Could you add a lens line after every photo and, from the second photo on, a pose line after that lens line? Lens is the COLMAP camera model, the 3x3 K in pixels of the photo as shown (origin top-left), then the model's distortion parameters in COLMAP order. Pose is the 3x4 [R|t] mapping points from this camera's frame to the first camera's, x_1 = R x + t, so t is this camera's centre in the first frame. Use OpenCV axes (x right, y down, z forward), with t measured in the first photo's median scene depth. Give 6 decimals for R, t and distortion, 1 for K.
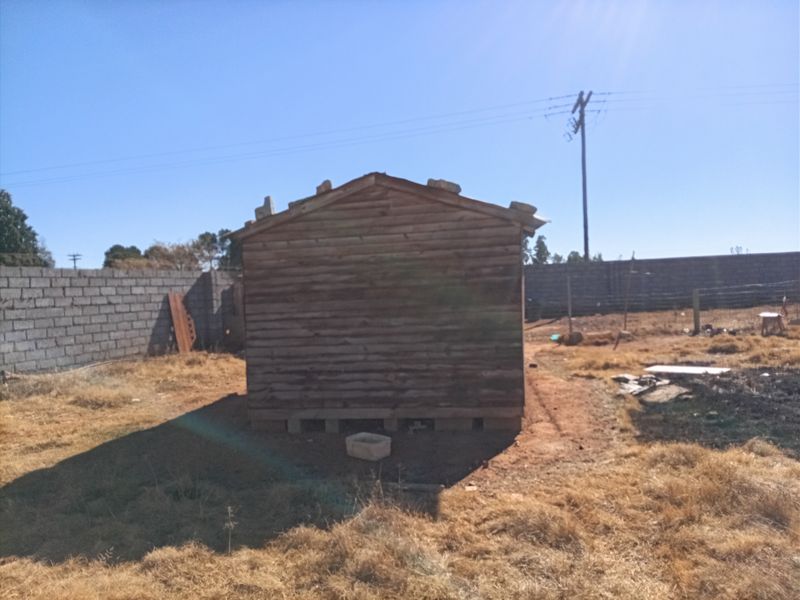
lens RADIAL K [[566.8, 0, 397.0], [0, 566.8, 300.3], [0, 0, 1]] dist [0.075437, -0.110315]
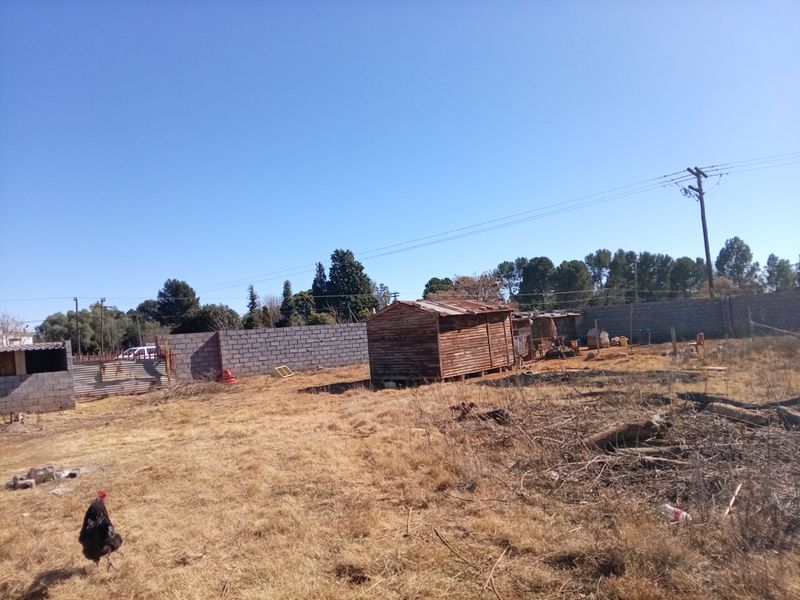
lens RADIAL K [[583.2, 0, 398.5], [0, 583.2, 306.3], [0, 0, 1]] dist [0.077299, -0.113775]
pose [[0.857012, -0.033563, -0.514202, 0.141555], [0.021579, 0.999339, -0.029264, -0.008778], [0.514844, 0.013983, 0.857170, -0.154984]]
